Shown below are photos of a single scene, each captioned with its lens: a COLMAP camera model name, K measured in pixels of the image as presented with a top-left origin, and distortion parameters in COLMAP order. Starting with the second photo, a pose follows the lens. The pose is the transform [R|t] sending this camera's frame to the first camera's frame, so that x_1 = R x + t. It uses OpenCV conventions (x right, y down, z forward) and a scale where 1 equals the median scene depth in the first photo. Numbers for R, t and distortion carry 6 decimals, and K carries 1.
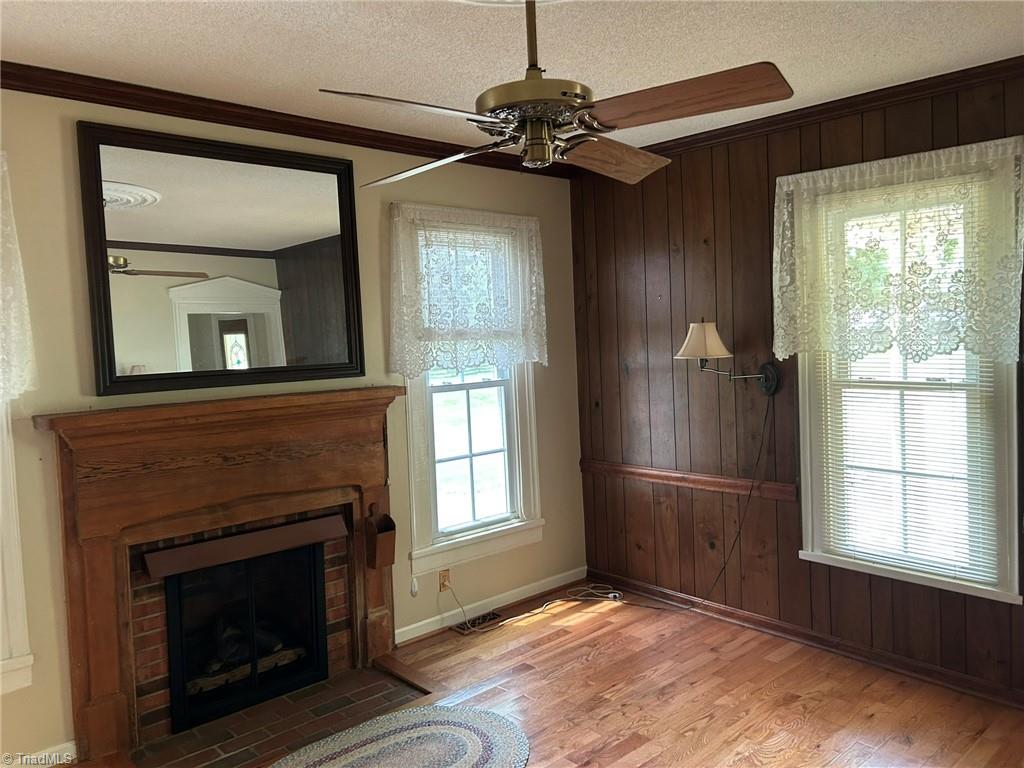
lens RADIAL K [[779.5, 0, 507.3], [0, 779.5, 374.1], [0, 0, 1]] dist [0.043304, -0.015394]
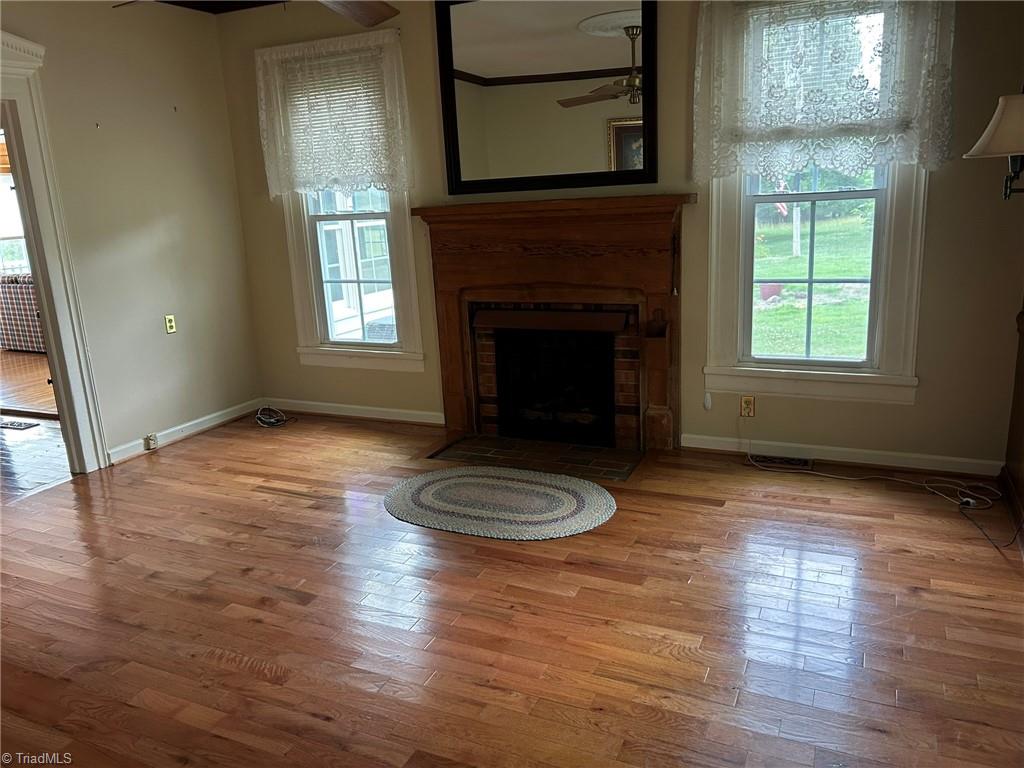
lens RADIAL K [[779.5, 0, 510.2], [0, 779.5, 391.6], [0, 0, 1]] dist [0.043304, -0.015394]
pose [[0.374027, 0.249587, -0.893202, 0.754737], [-0.005953, 0.963733, 0.266802, -0.007116], [0.927399, -0.094474, 0.361948, 0.446383]]
